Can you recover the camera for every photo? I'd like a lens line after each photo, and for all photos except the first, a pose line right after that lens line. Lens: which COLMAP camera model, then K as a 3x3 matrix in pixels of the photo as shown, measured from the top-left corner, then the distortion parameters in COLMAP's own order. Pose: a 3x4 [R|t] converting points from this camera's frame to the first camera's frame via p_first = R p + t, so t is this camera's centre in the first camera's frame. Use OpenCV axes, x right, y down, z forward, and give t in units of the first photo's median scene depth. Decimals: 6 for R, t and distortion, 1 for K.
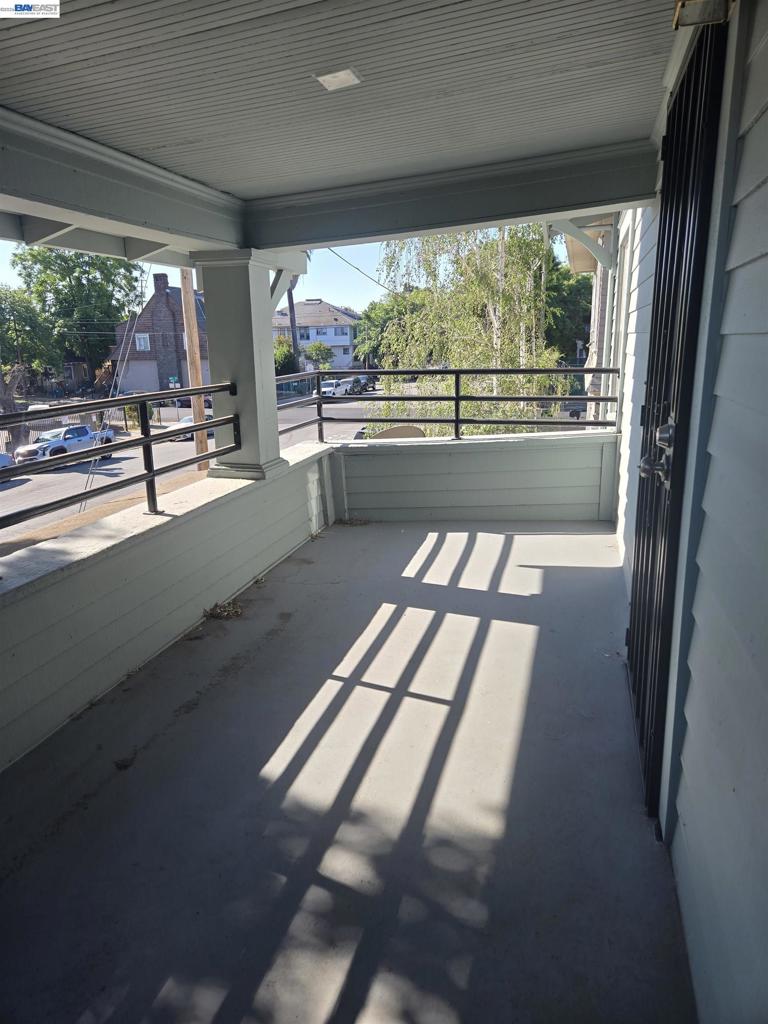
lens RADIAL K [[685.1, 0, 385.2], [0, 685.1, 495.9], [0, 0, 1]] dist [0.046417, -0.001254]
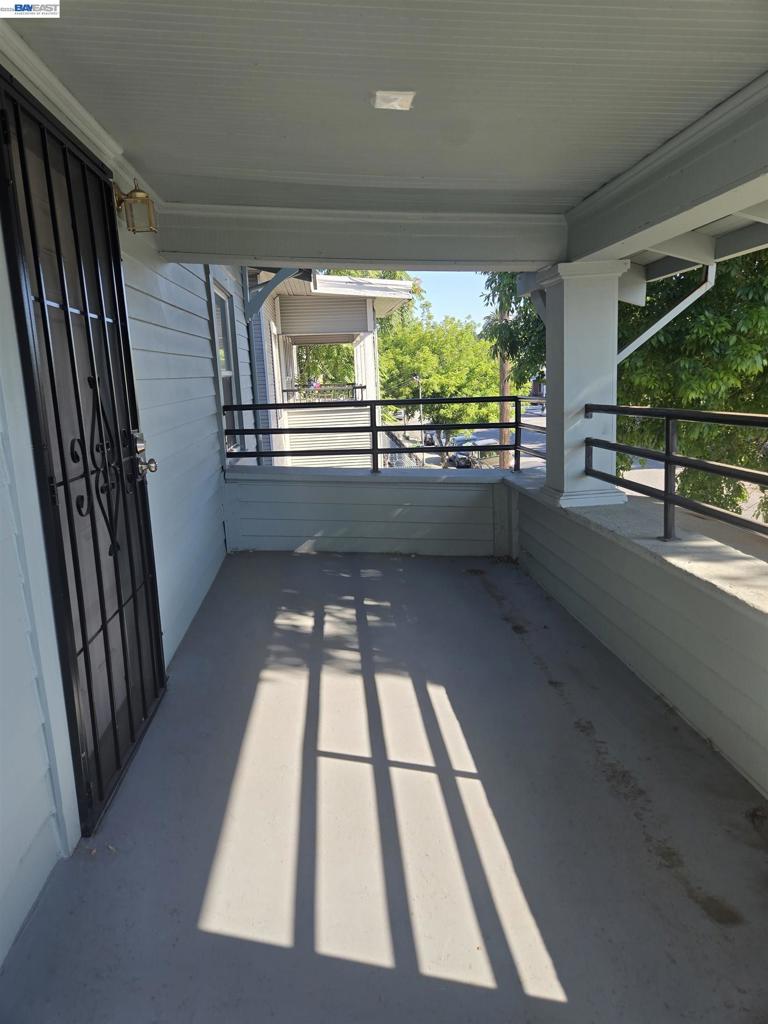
lens RADIAL K [[685.1, 0, 385.2], [0, 685.1, 495.9], [0, 0, 1]] dist [0.046417, -0.001254]
pose [[-0.935592, 0.125197, -0.330140, 0.275327], [-0.011594, 0.923627, 0.383117, -0.387348], [0.352891, 0.362269, -0.862687, 1.708369]]
